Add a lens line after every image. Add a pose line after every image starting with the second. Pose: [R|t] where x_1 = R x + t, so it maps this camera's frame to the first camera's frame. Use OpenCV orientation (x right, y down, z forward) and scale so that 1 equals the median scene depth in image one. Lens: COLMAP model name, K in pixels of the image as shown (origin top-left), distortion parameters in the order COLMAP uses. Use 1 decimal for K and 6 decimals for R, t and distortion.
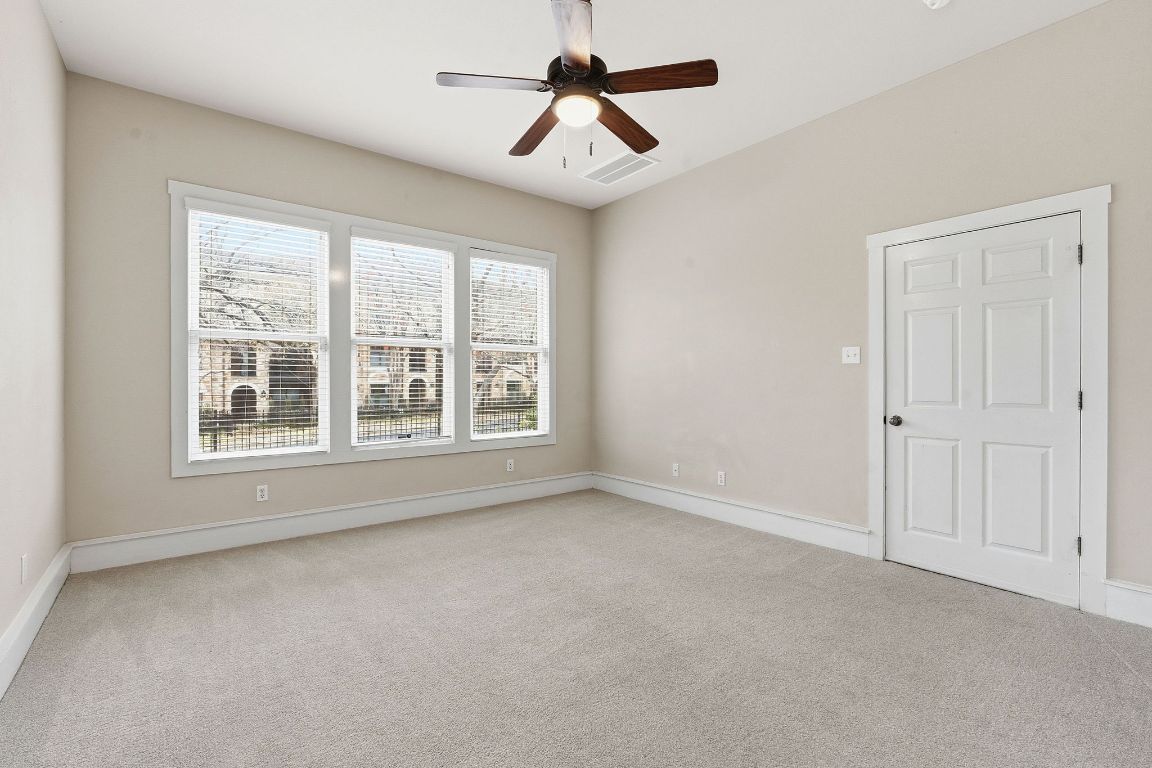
lens RADIAL K [[511.0, 0, 576.0], [0, 511.0, 384.0], [0, 0, 1]] dist [-0.024599, 0.000182]
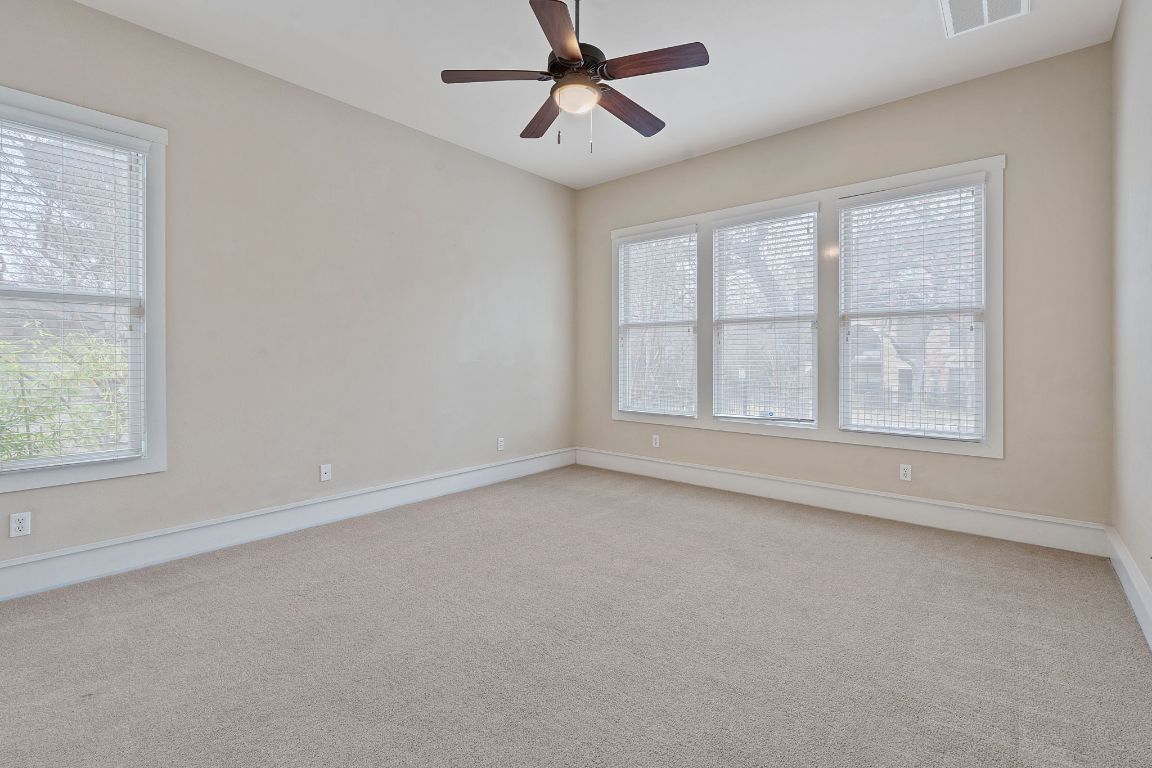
lens RADIAL K [[512.7, 0, 574.9], [0, 512.7, 372.5], [0, 0, 1]] dist [-0.008620, 0.001033]
pose [[0.192175, 0.030115, -0.980898, 0.641810], [-0.008332, 0.999543, 0.029055, -0.005689], [0.981325, 0.002589, 0.192338, 0.492455]]
